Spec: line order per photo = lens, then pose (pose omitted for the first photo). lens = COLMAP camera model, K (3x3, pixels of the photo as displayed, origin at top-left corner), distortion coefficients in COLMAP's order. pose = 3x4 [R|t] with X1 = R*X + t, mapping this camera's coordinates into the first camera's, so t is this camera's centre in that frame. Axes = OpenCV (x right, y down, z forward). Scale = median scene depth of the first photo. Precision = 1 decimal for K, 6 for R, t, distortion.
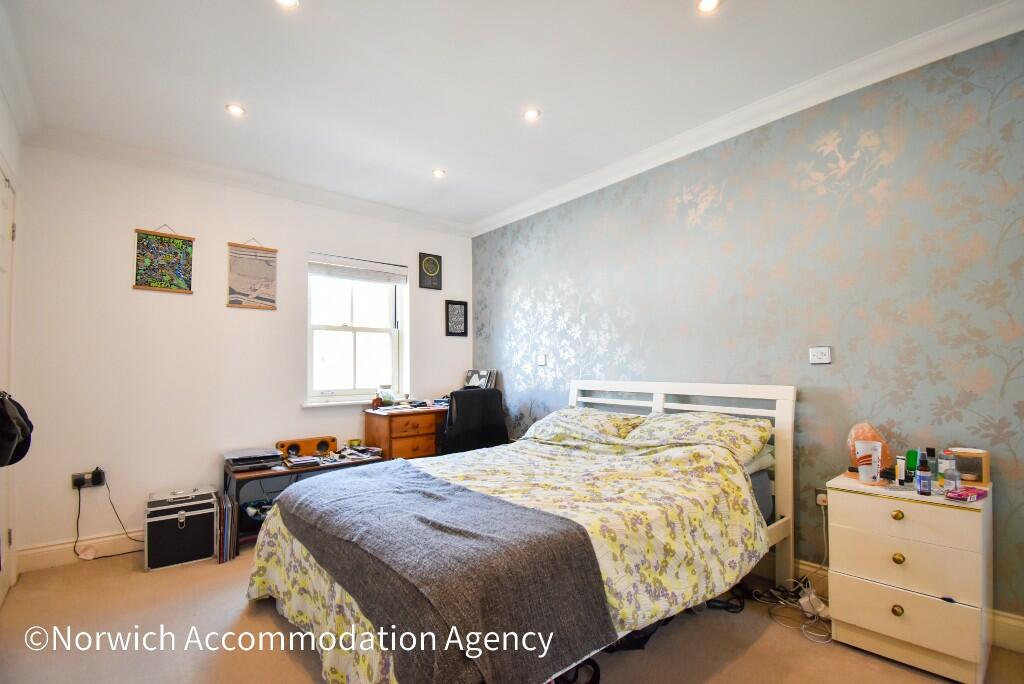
lens RADIAL K [[472.6, 0, 502.4], [0, 472.6, 339.1], [0, 0, 1]] dist [0.000977, 0.000058]
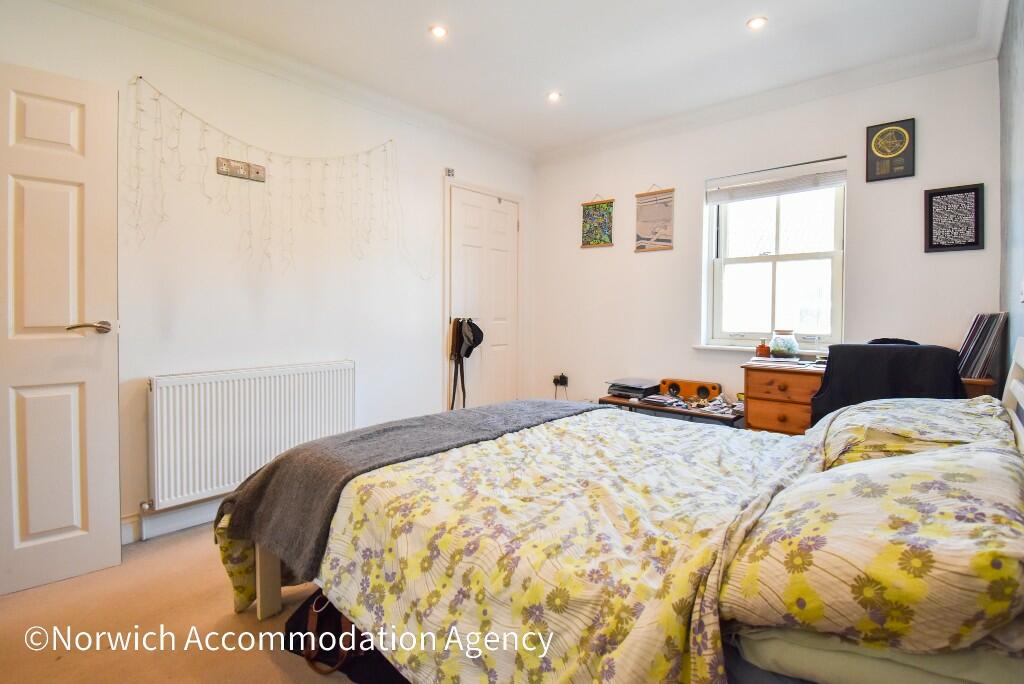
lens RADIAL K [[486.3, 0, 510.7], [0, 486.3, 310.4], [0, 0, 1]] dist [-0.000100, -0.000353]
pose [[0.140315, 0.009493, -0.990061, 0.478812], [0.054404, 0.998369, 0.017282, 0.030578], [0.988611, -0.056288, 0.139569, 0.485107]]
